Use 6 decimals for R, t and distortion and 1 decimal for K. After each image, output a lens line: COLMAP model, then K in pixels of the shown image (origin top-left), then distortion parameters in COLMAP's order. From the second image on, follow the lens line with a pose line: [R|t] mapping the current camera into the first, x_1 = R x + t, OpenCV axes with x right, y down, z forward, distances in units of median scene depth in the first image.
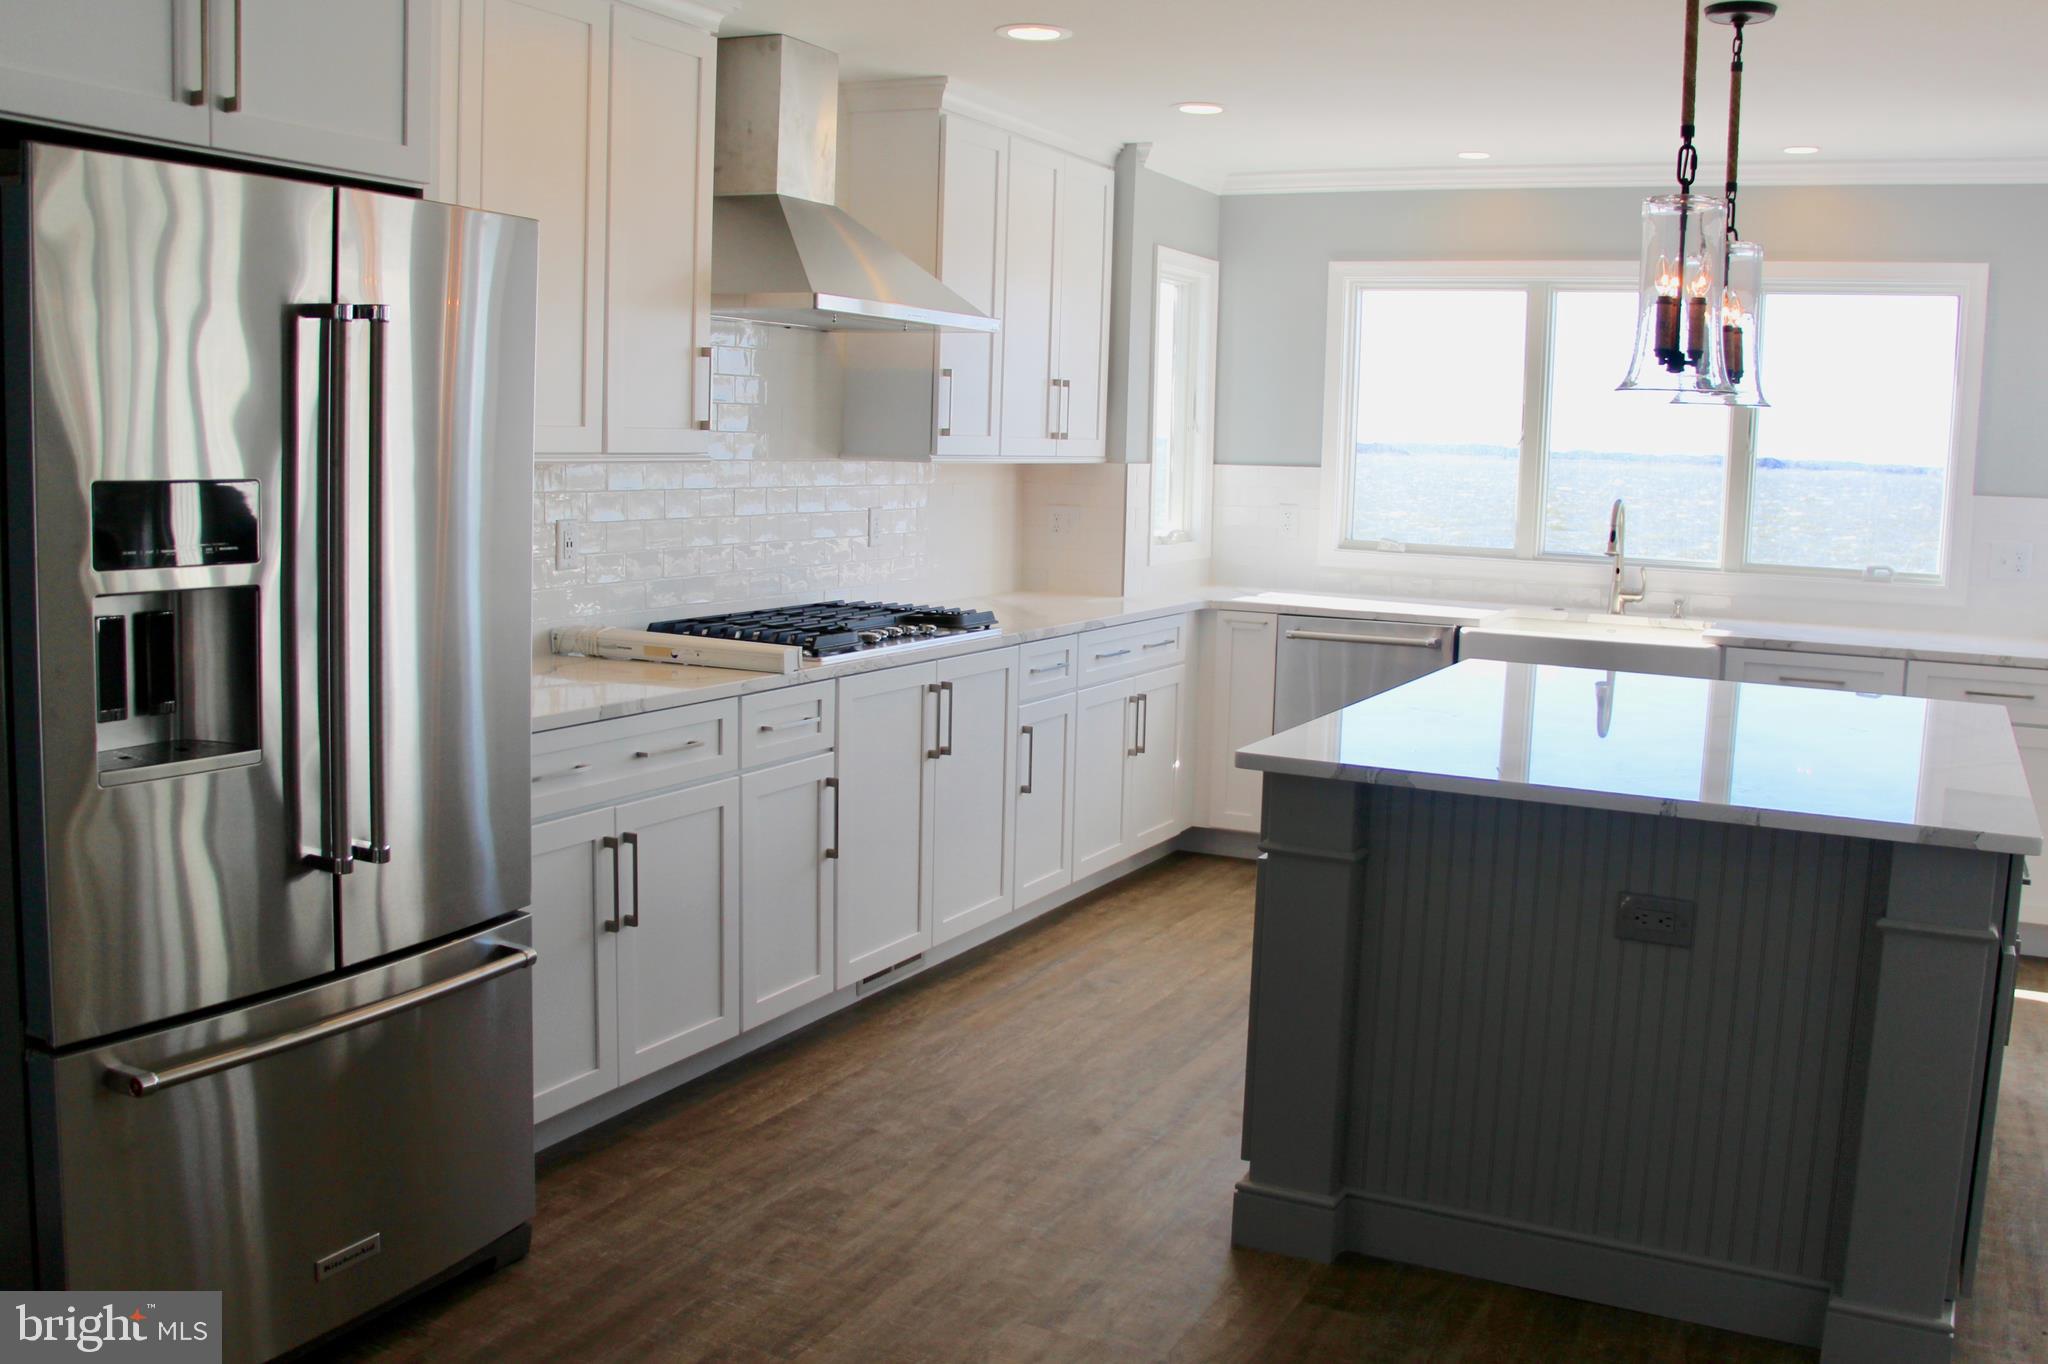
lens RADIAL K [[1856.9, 0, 1067.0], [0, 1856.9, 661.6], [0, 0, 1]] dist [-0.168353, 0.168152]
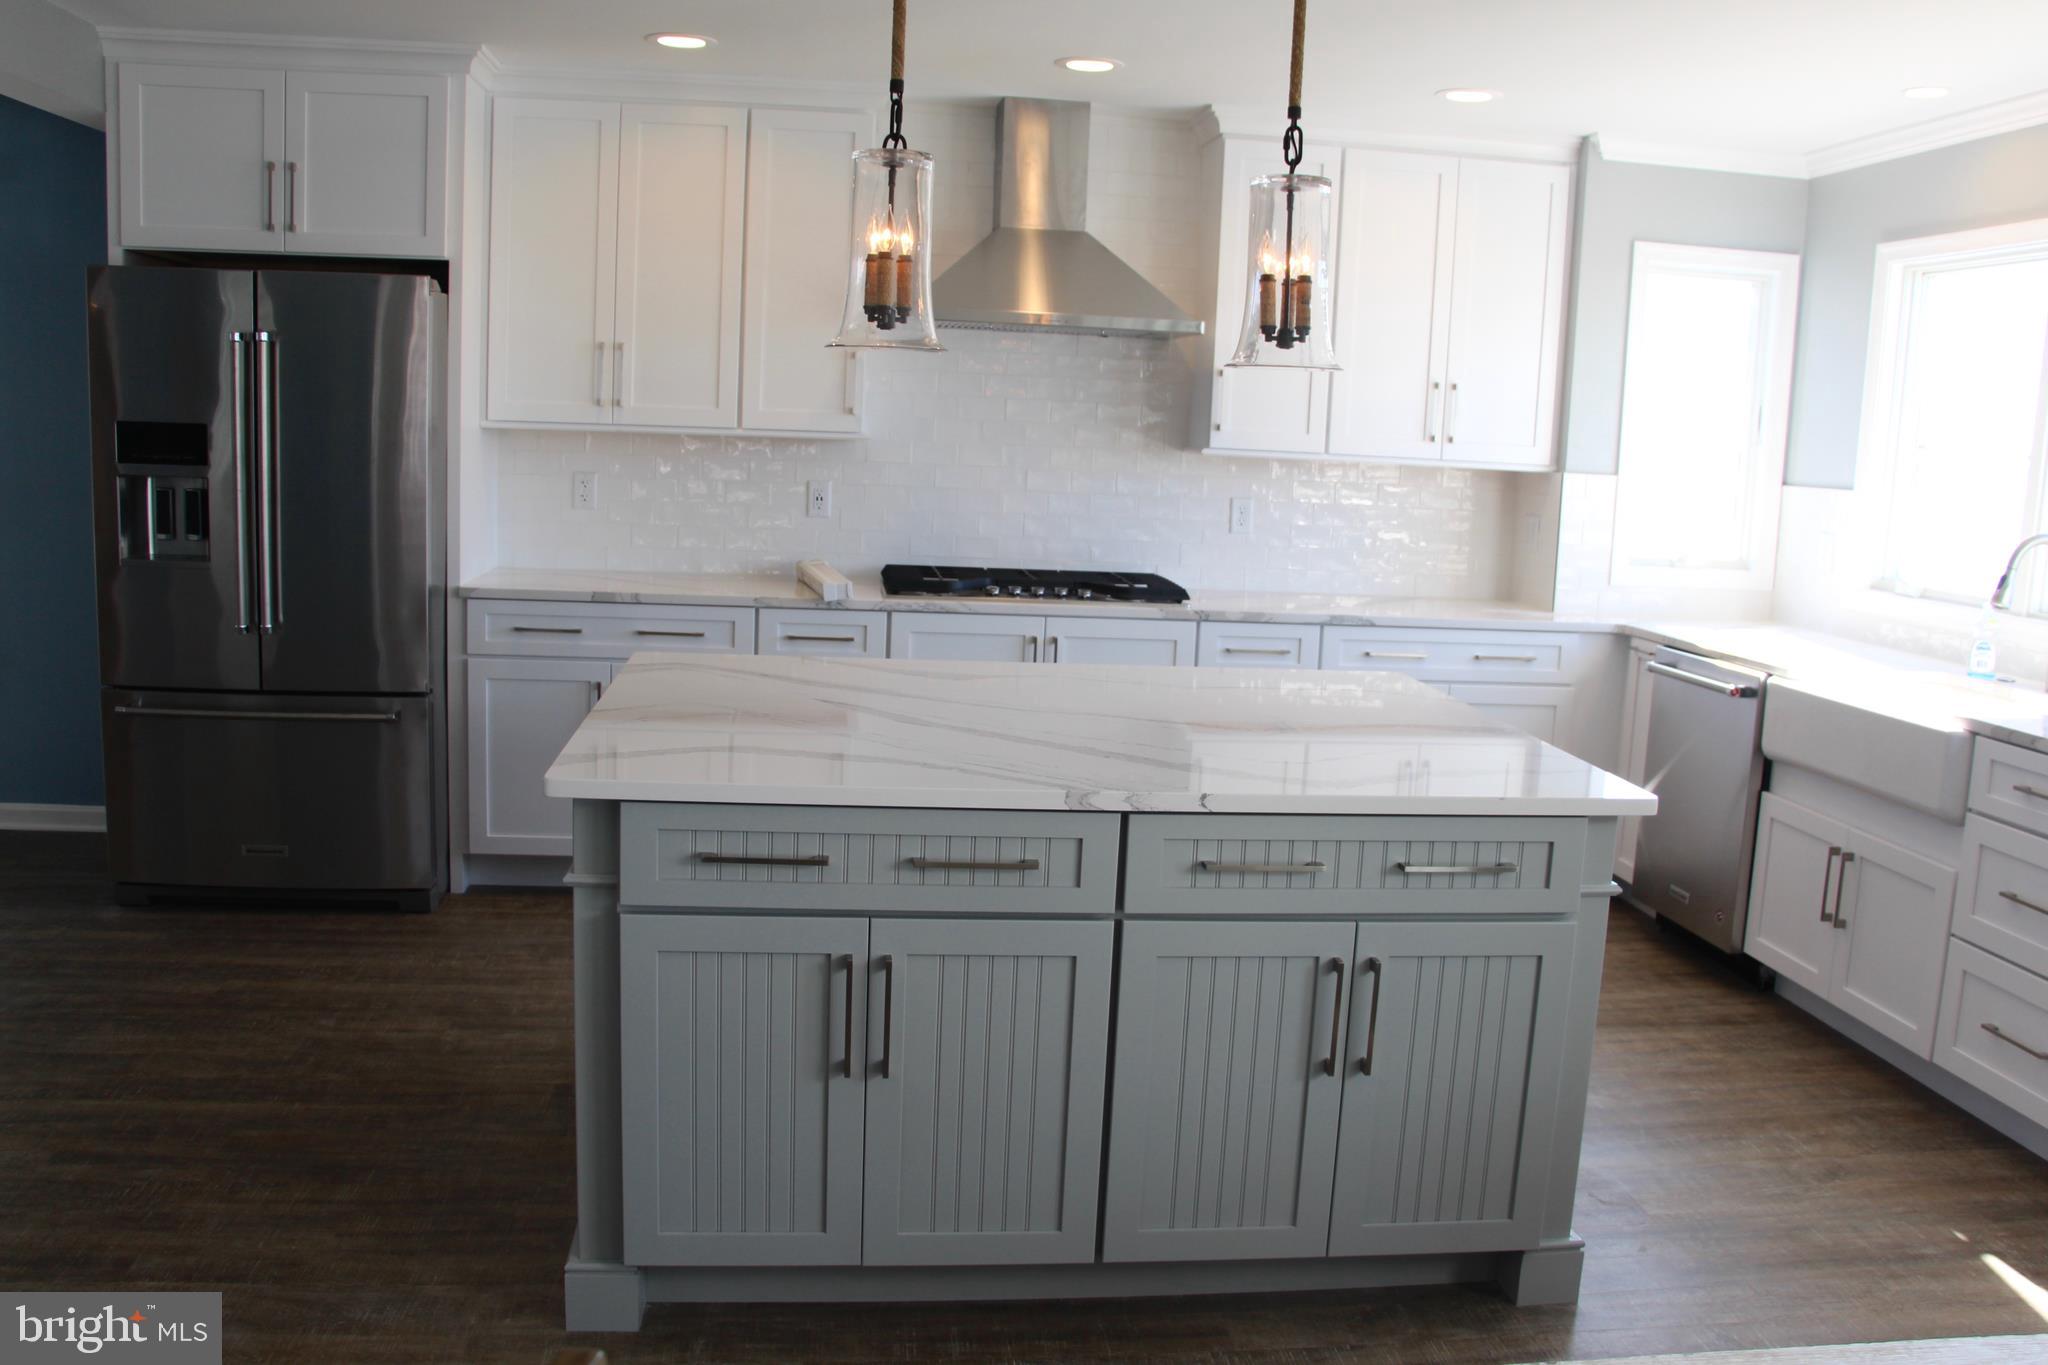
lens RADIAL K [[1726.6, 0, 1034.3], [0, 1726.6, 679.6], [0, 0, 1]] dist [-0.181696, 0.171077]
pose [[0.548372, 0.120535, -0.827502, 0.692149], [-0.127422, 0.990046, 0.059771, -0.021360], [0.826469, 0.072666, 0.558273, 0.331873]]
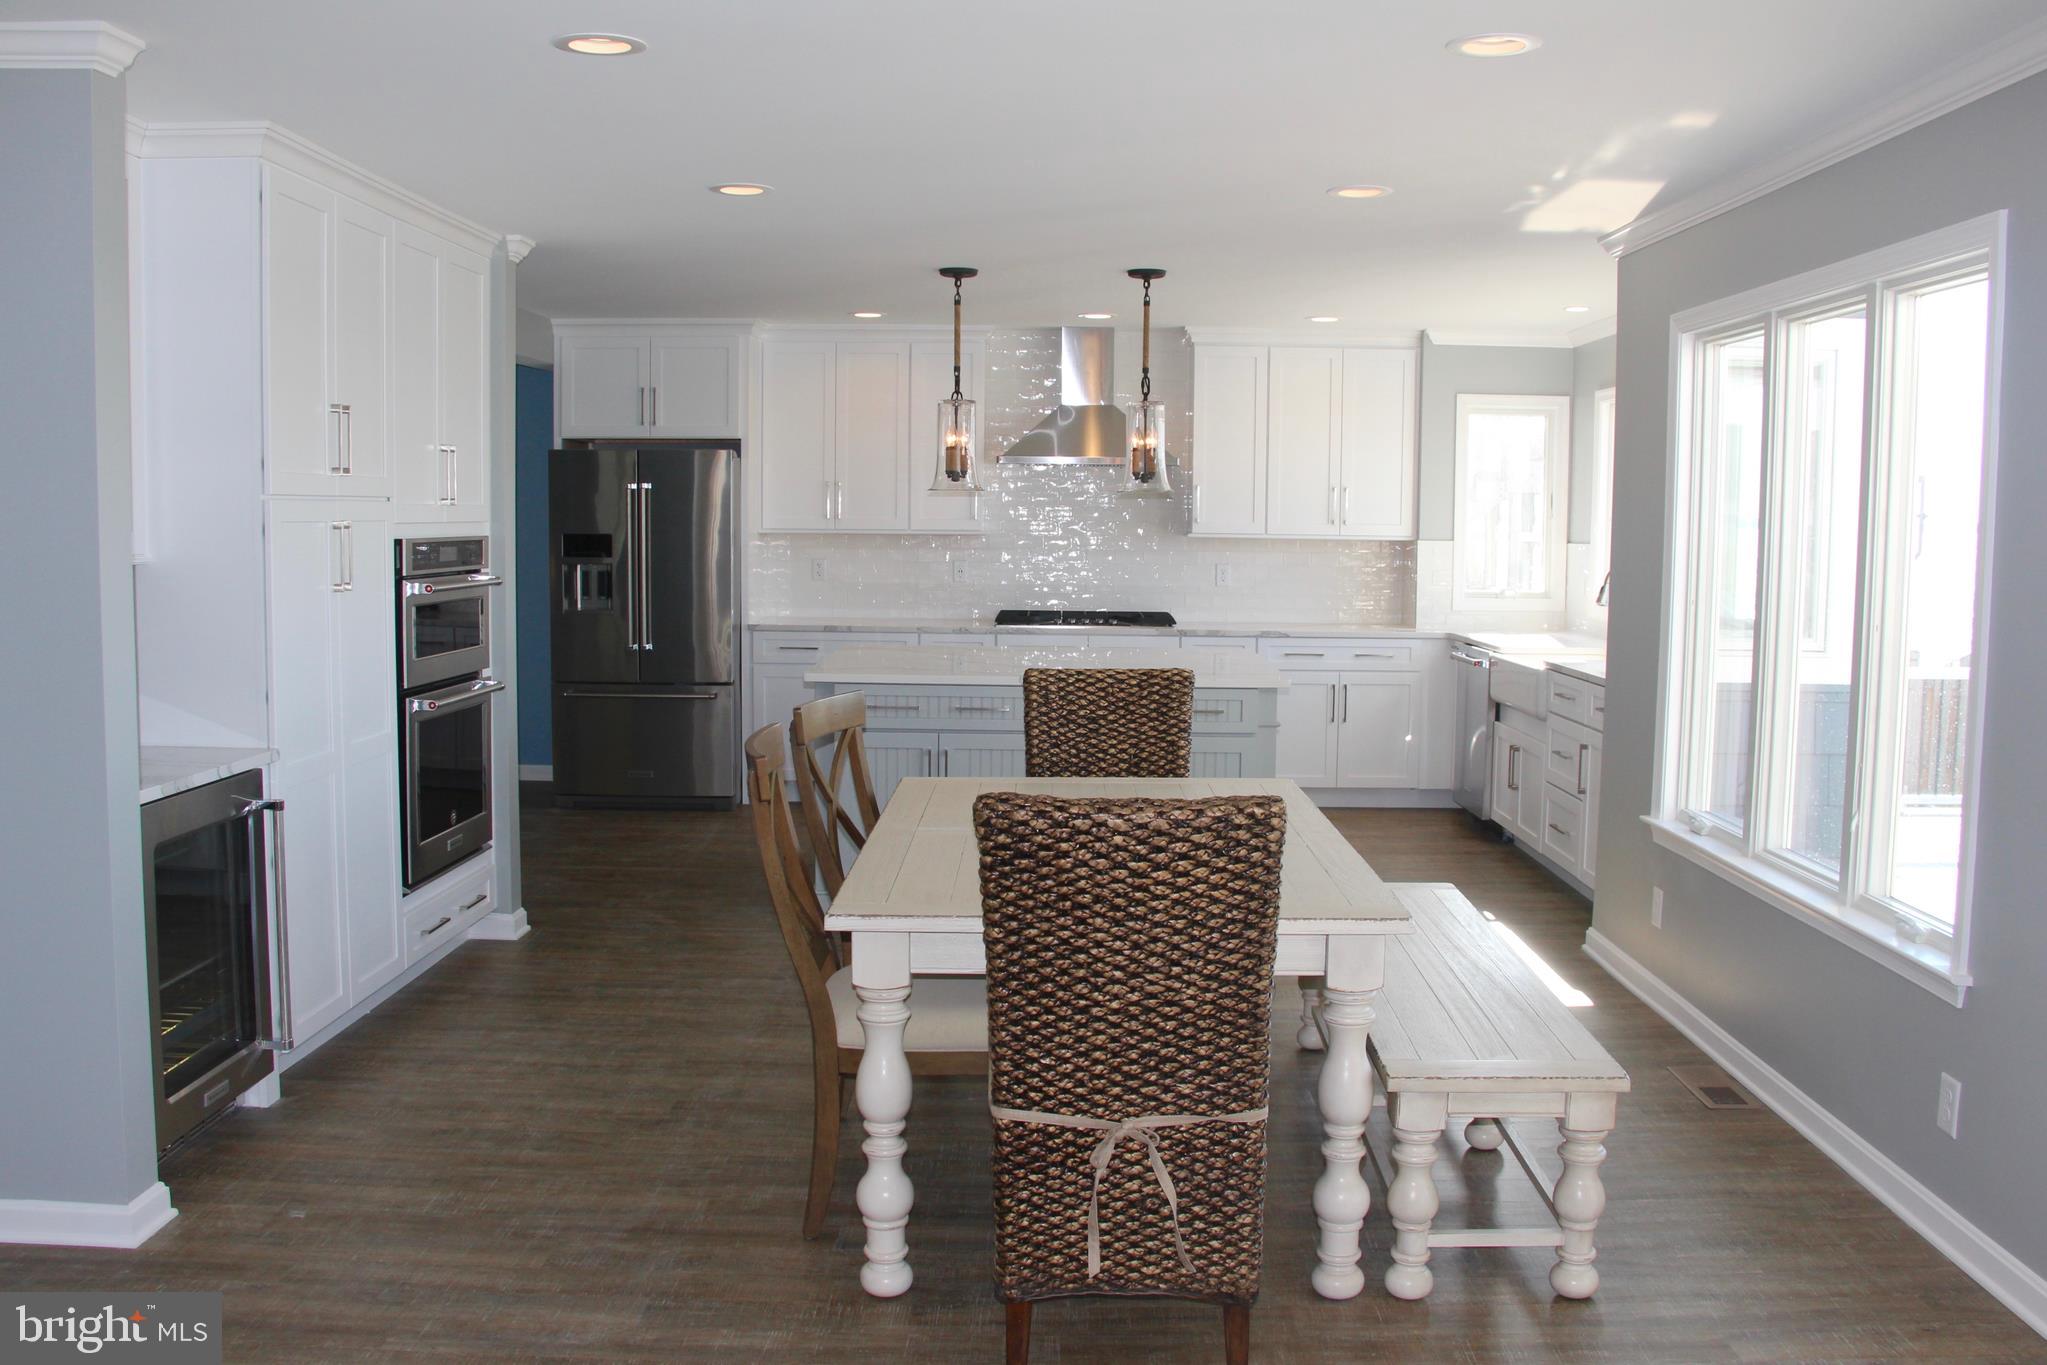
lens RADIAL K [[1725.7, 0, 1033.8], [0, 1725.7, 679.6], [0, 0, 1]] dist [-0.181696, 0.171077]
pose [[0.433386, 0.063377, -0.898977, 1.303216], [-0.105082, 0.994274, 0.019436, 0.013990], [0.895061, 0.086043, 0.437564, 0.129362]]
